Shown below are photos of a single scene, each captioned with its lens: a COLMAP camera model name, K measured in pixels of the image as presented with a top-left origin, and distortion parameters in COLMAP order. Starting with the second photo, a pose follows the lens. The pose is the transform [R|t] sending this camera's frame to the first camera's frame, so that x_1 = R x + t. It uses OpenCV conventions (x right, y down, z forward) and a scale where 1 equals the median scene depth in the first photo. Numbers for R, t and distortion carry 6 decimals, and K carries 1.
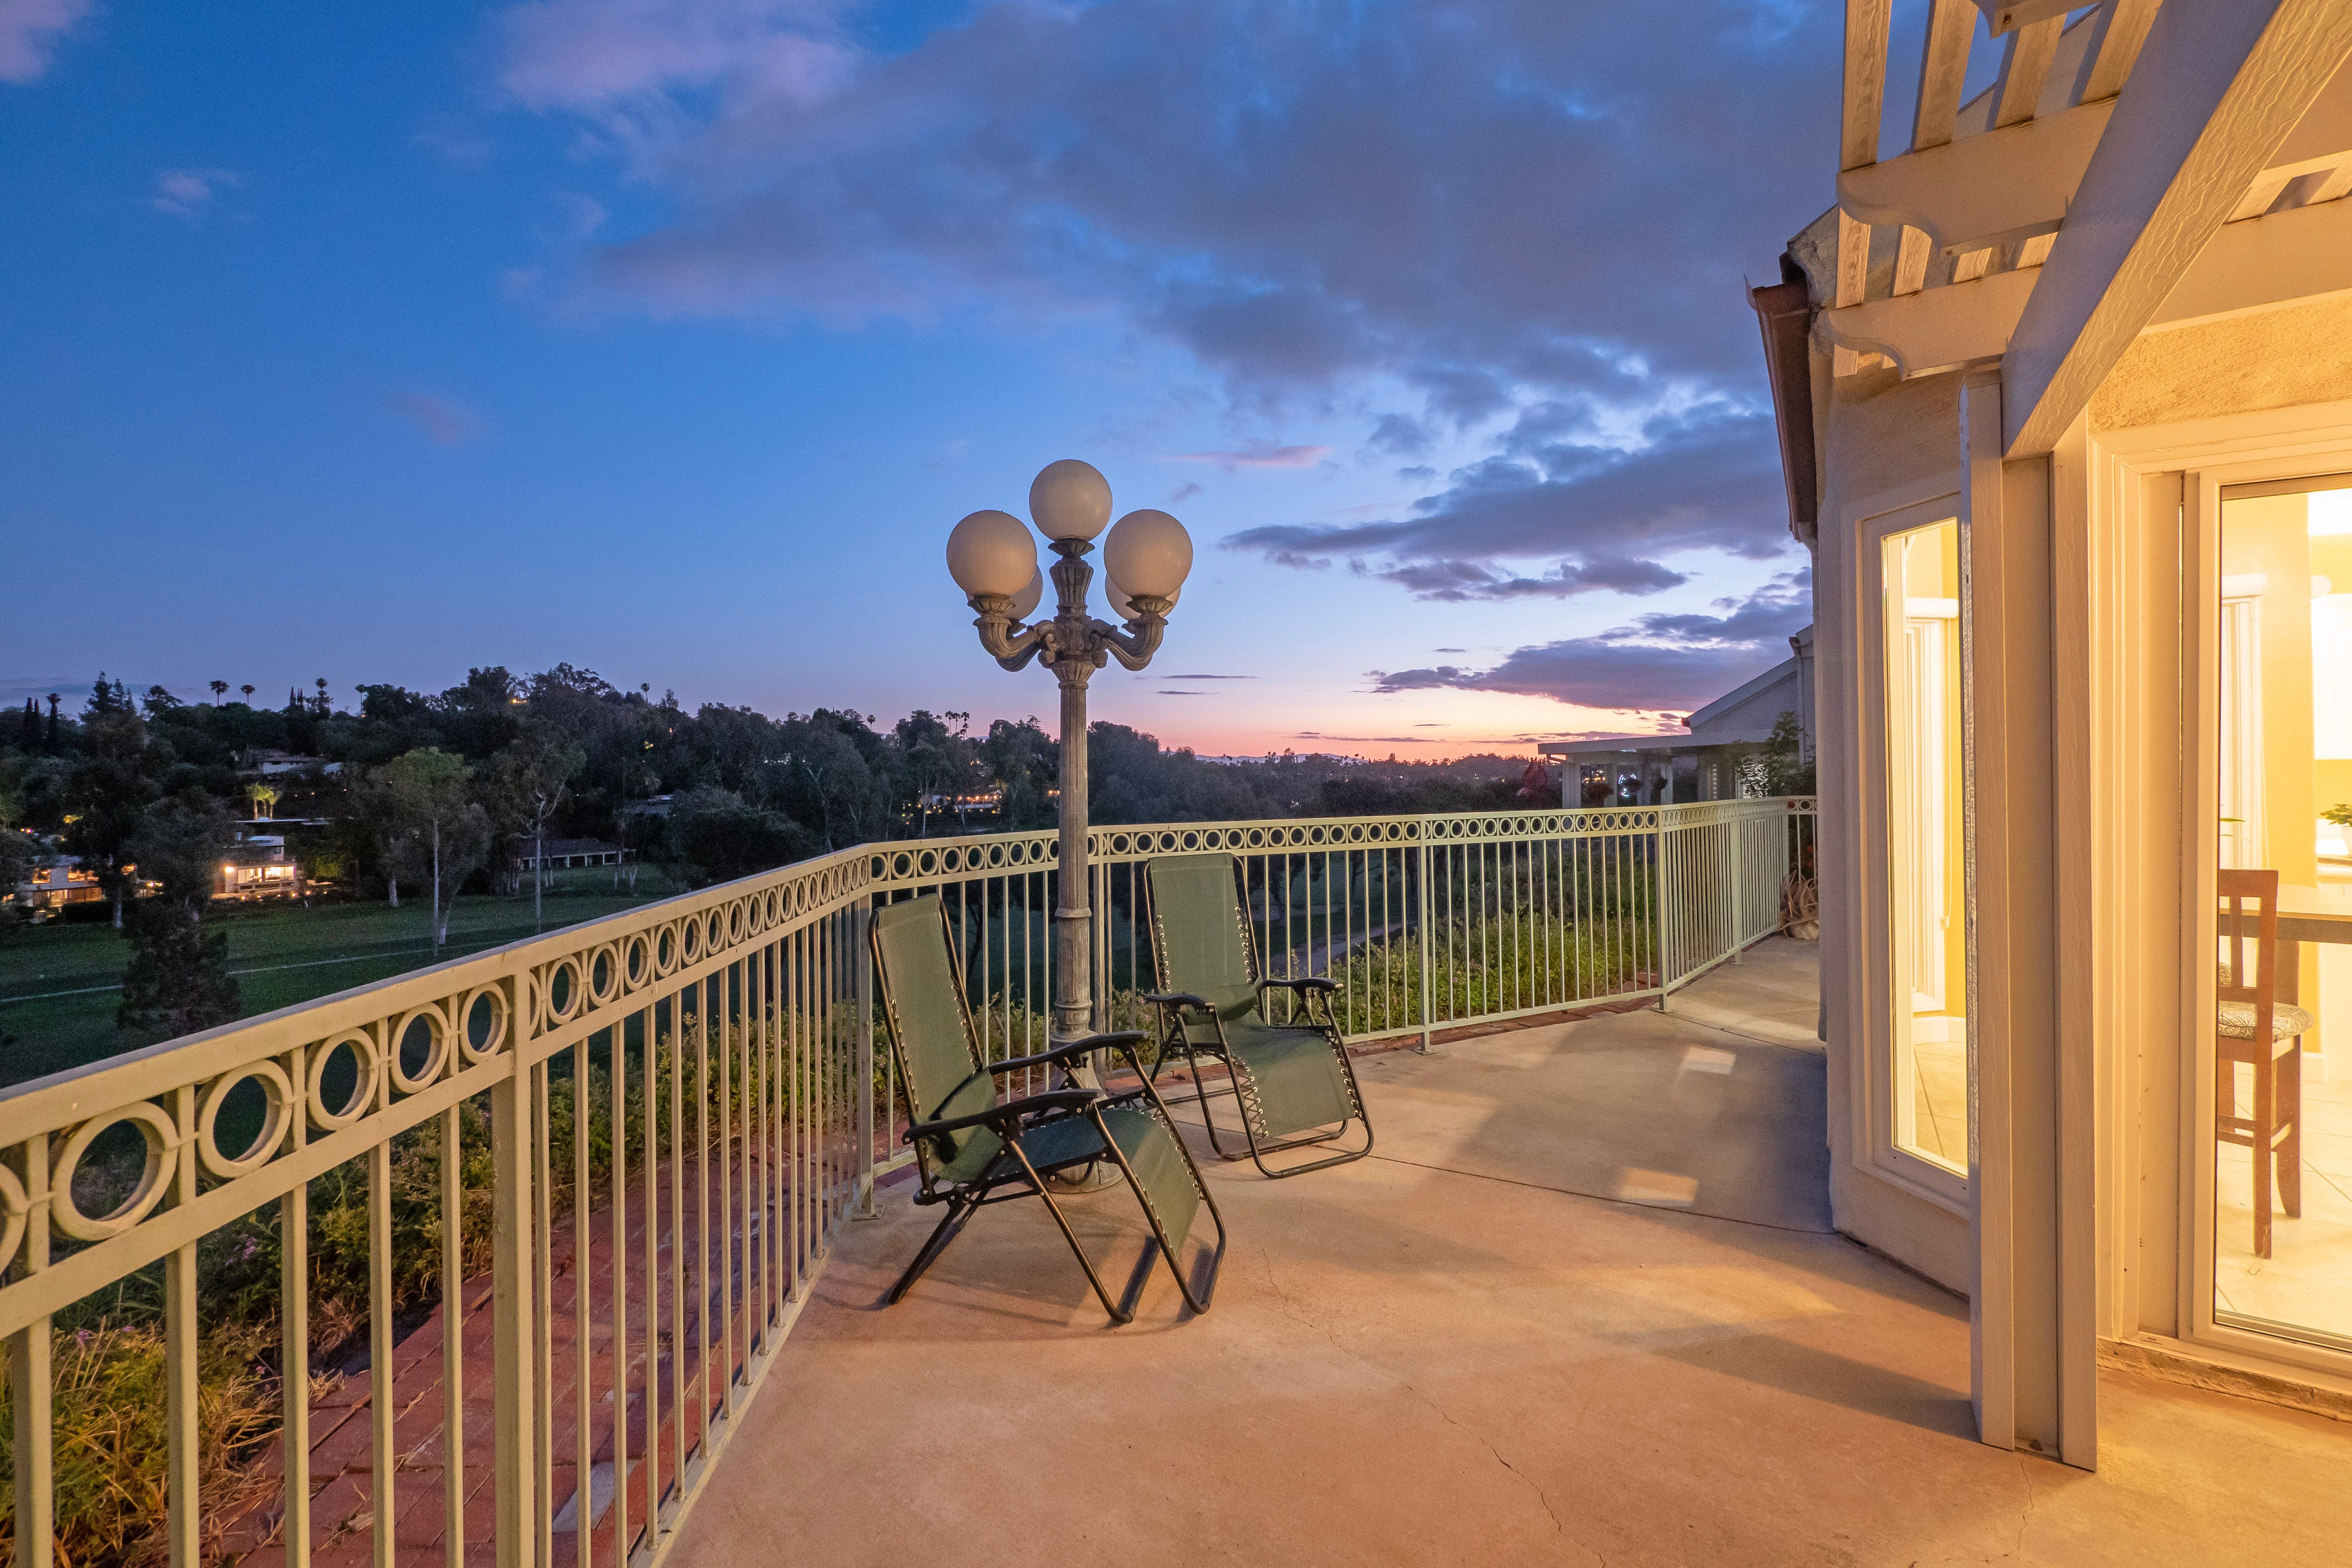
lens RADIAL K [[1003.8, 0, 1170.2], [0, 1003.8, 772.4], [0, 0, 1]] dist [-0.001387, -0.000236]
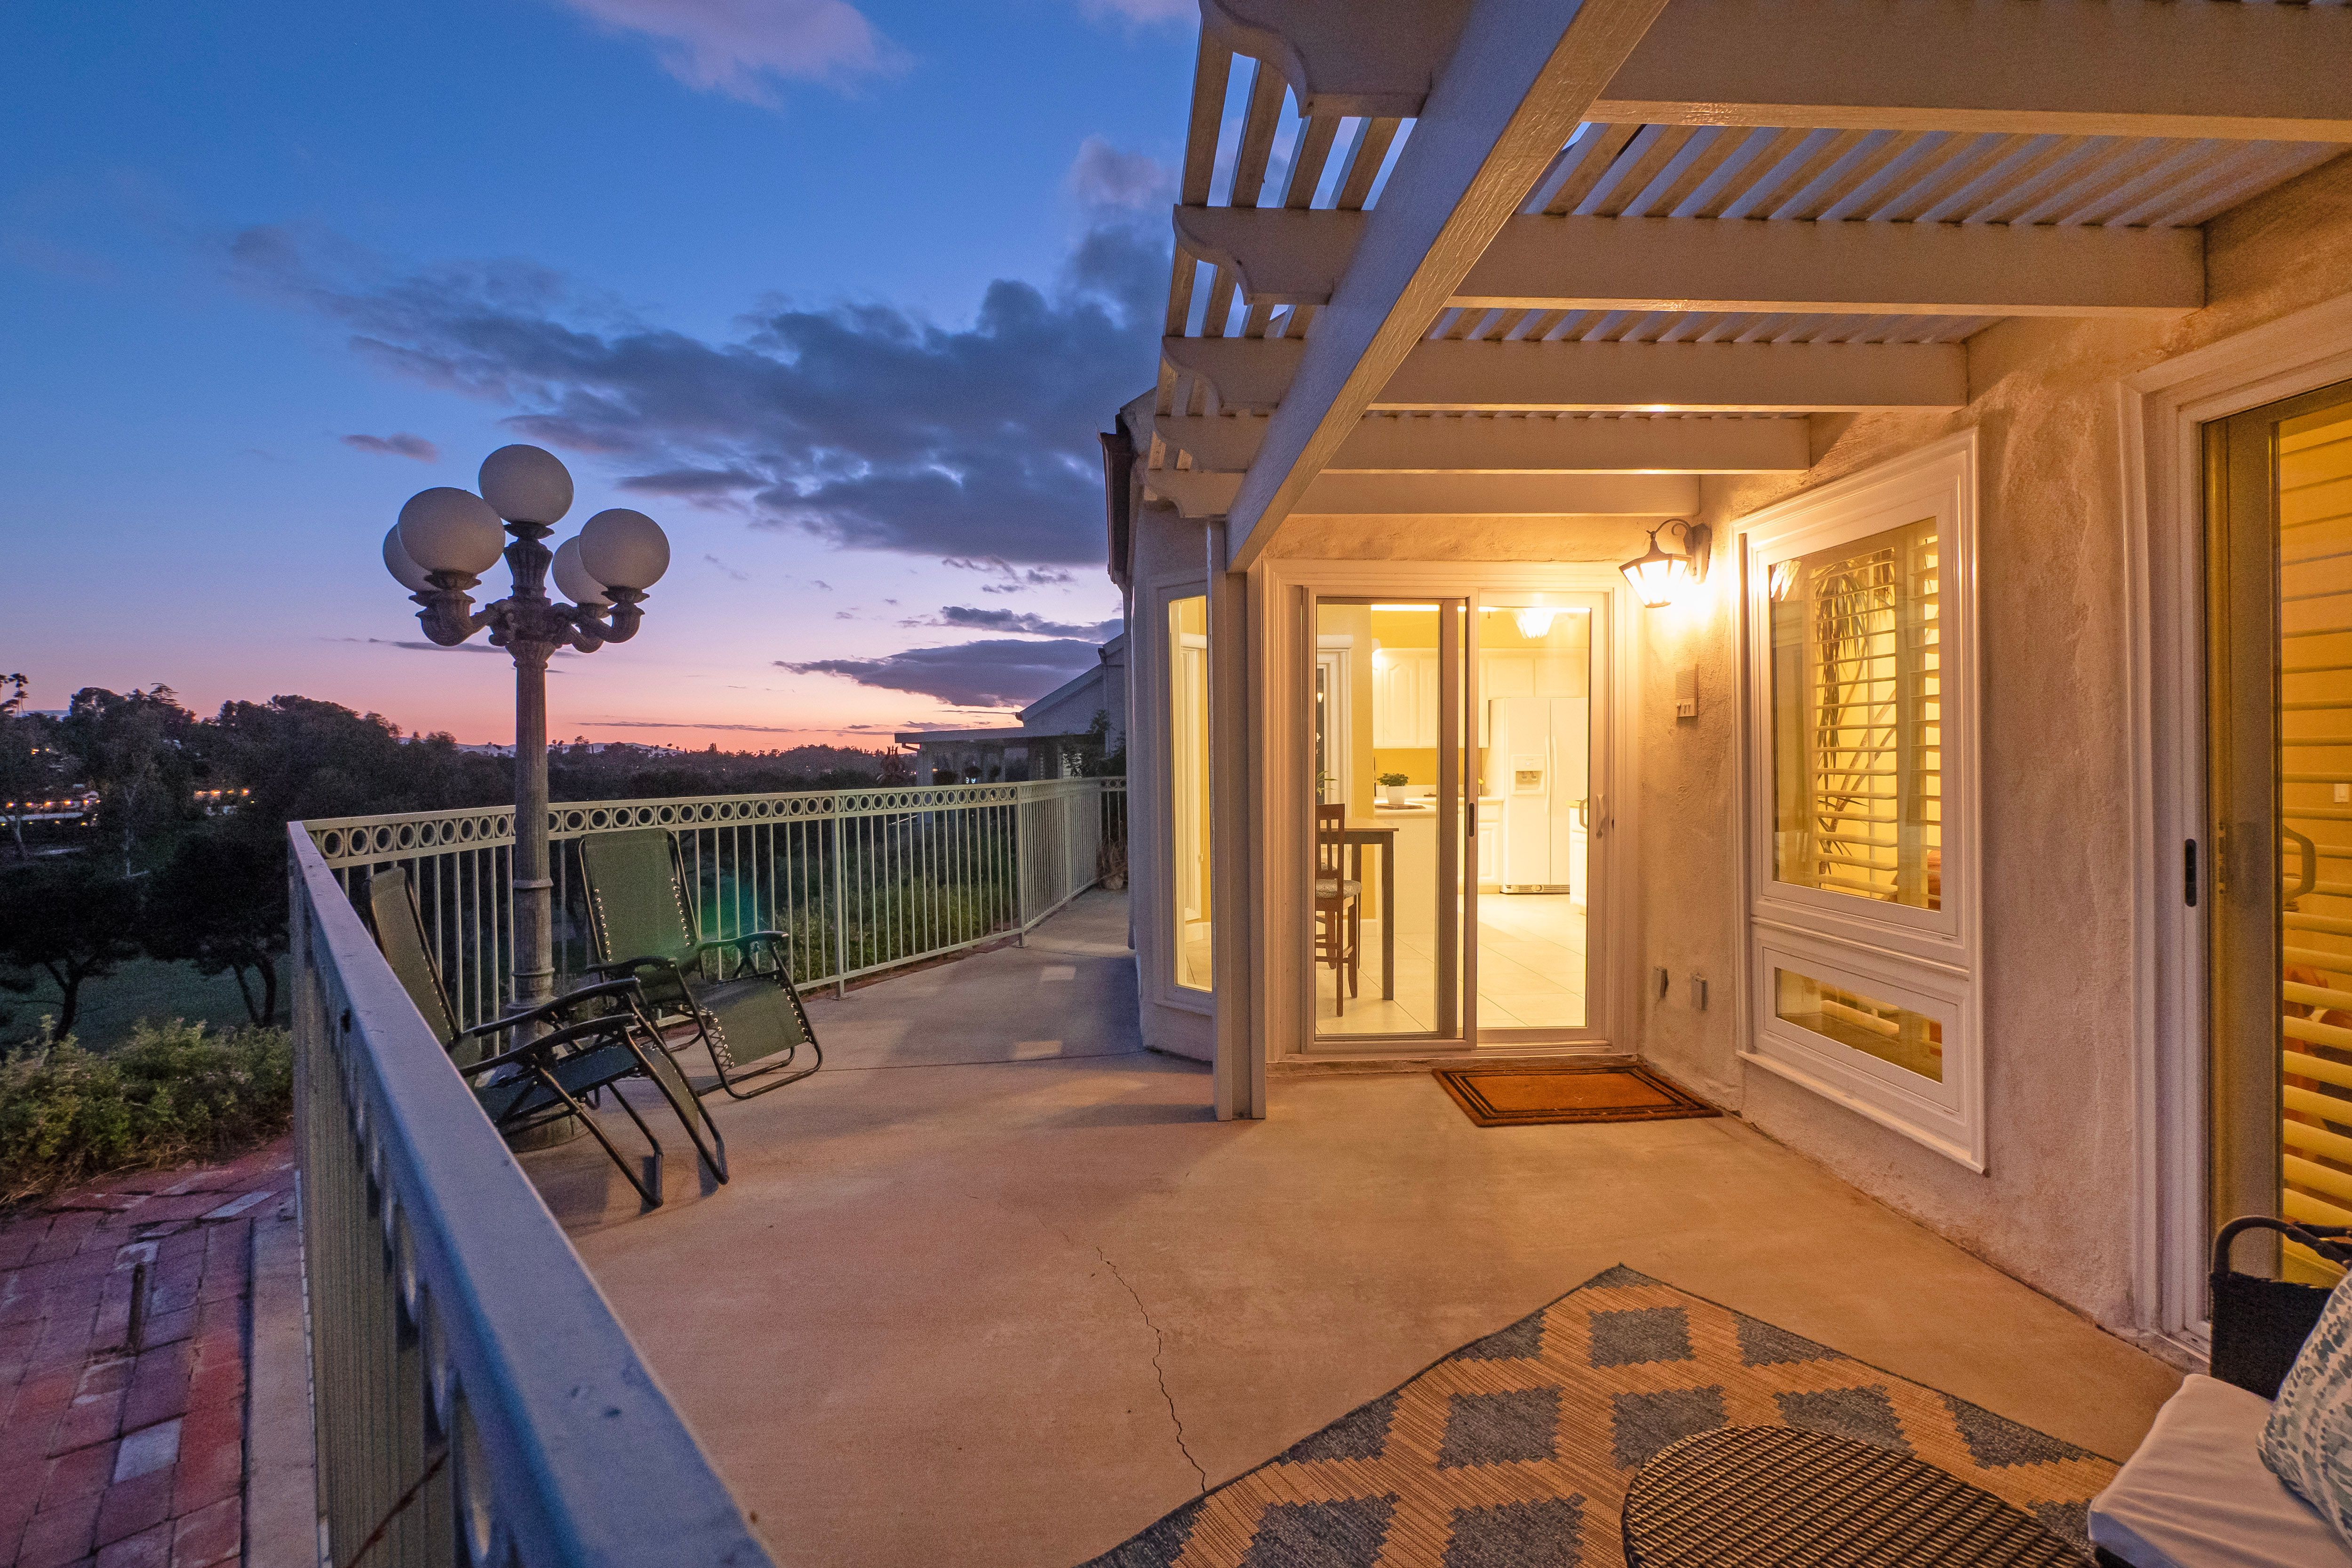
lens RADIAL K [[1046.3, 0, 1187.2], [0, 1046.3, 762.0], [0, 0, 1]] dist [-0.002874, -0.000284]
pose [[0.798674, -0.001100, 0.601763, -0.182074], [0.002161, 0.999997, -0.001040, 0.015135], [-0.601760, 0.002131, 0.798674, -0.235116]]
